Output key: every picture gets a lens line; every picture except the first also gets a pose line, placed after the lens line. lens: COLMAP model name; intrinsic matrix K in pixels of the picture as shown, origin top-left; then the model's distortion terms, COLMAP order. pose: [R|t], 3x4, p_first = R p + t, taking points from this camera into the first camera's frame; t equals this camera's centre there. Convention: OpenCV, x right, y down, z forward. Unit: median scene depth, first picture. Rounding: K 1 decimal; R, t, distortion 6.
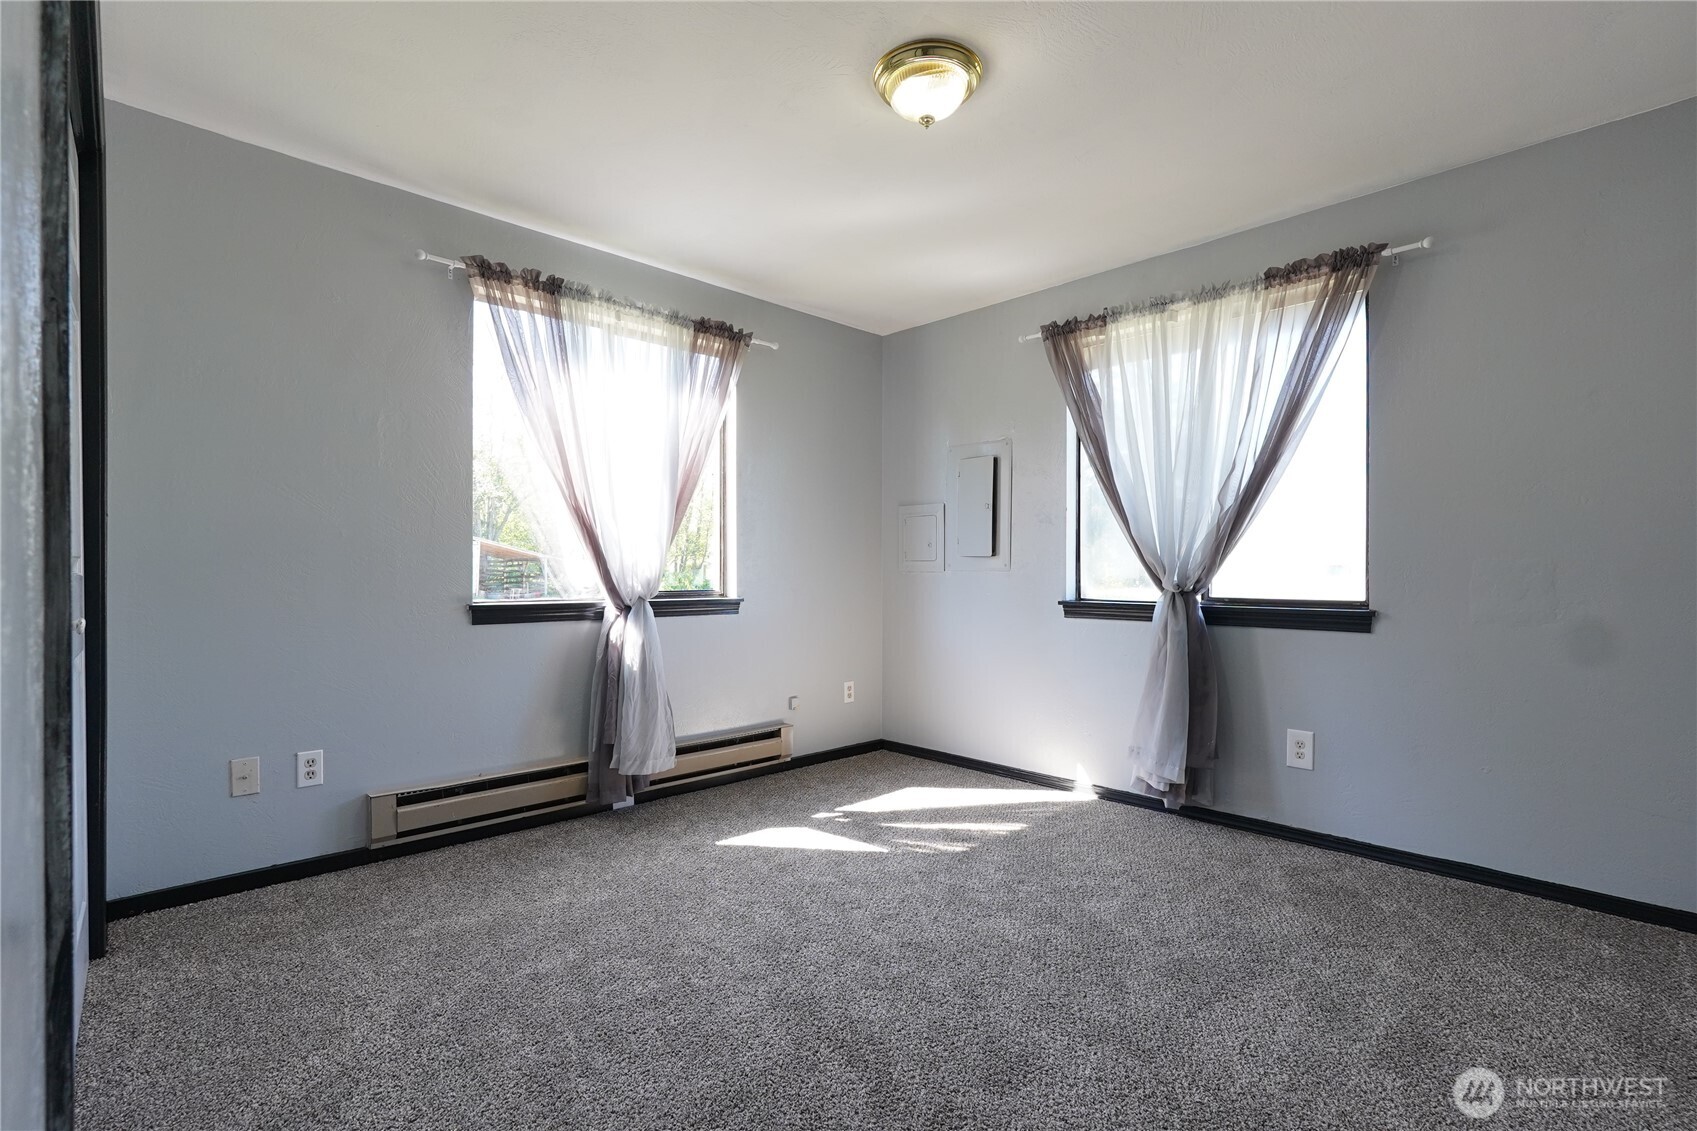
lens RADIAL K [[778.7, 0, 863.8], [0, 778.7, 554.4], [0, 0, 1]] dist [-0.014092, 0.006028]
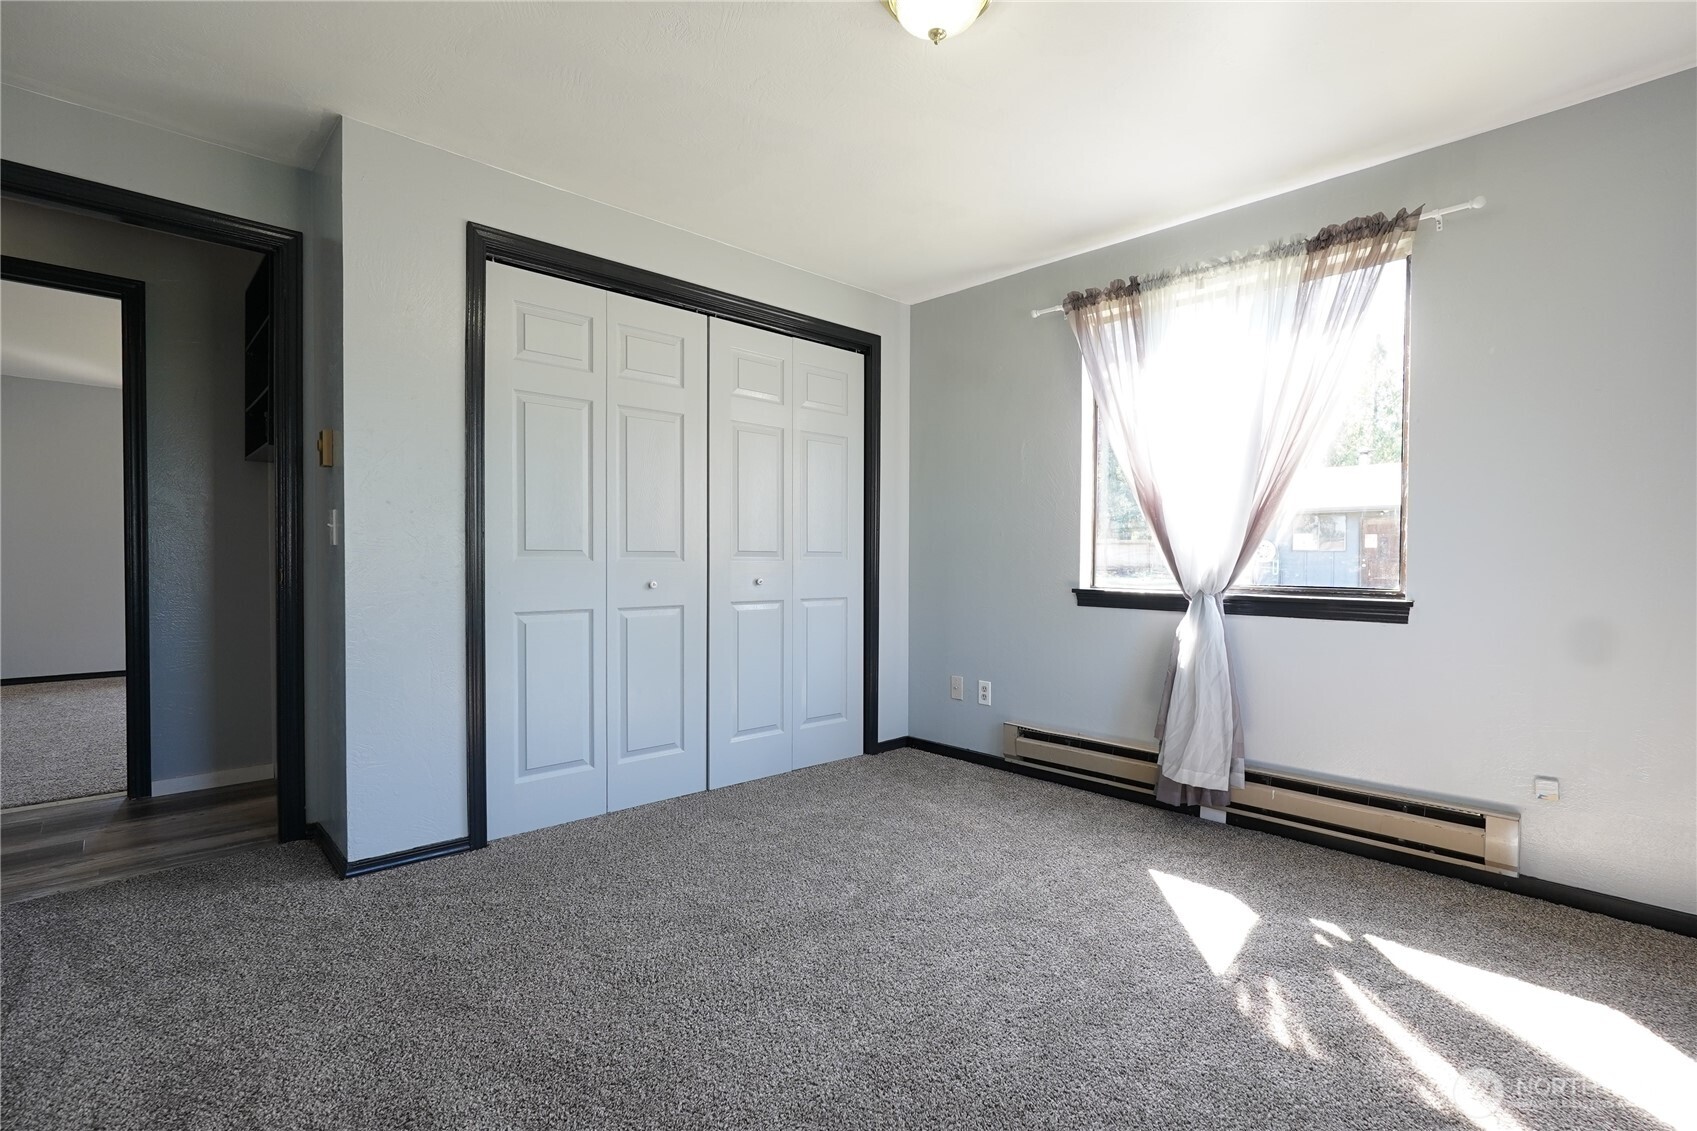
lens RADIAL K [[778.7, 0, 866.6], [0, 778.7, 565.7], [0, 0, 1]] dist [-0.014092, 0.006028]
pose [[0.000886, 0.002936, -0.999995, 0.635562], [0.010629, 0.999939, 0.002946, 0.020916], [0.999943, -0.010632, 0.000855, 0.632799]]
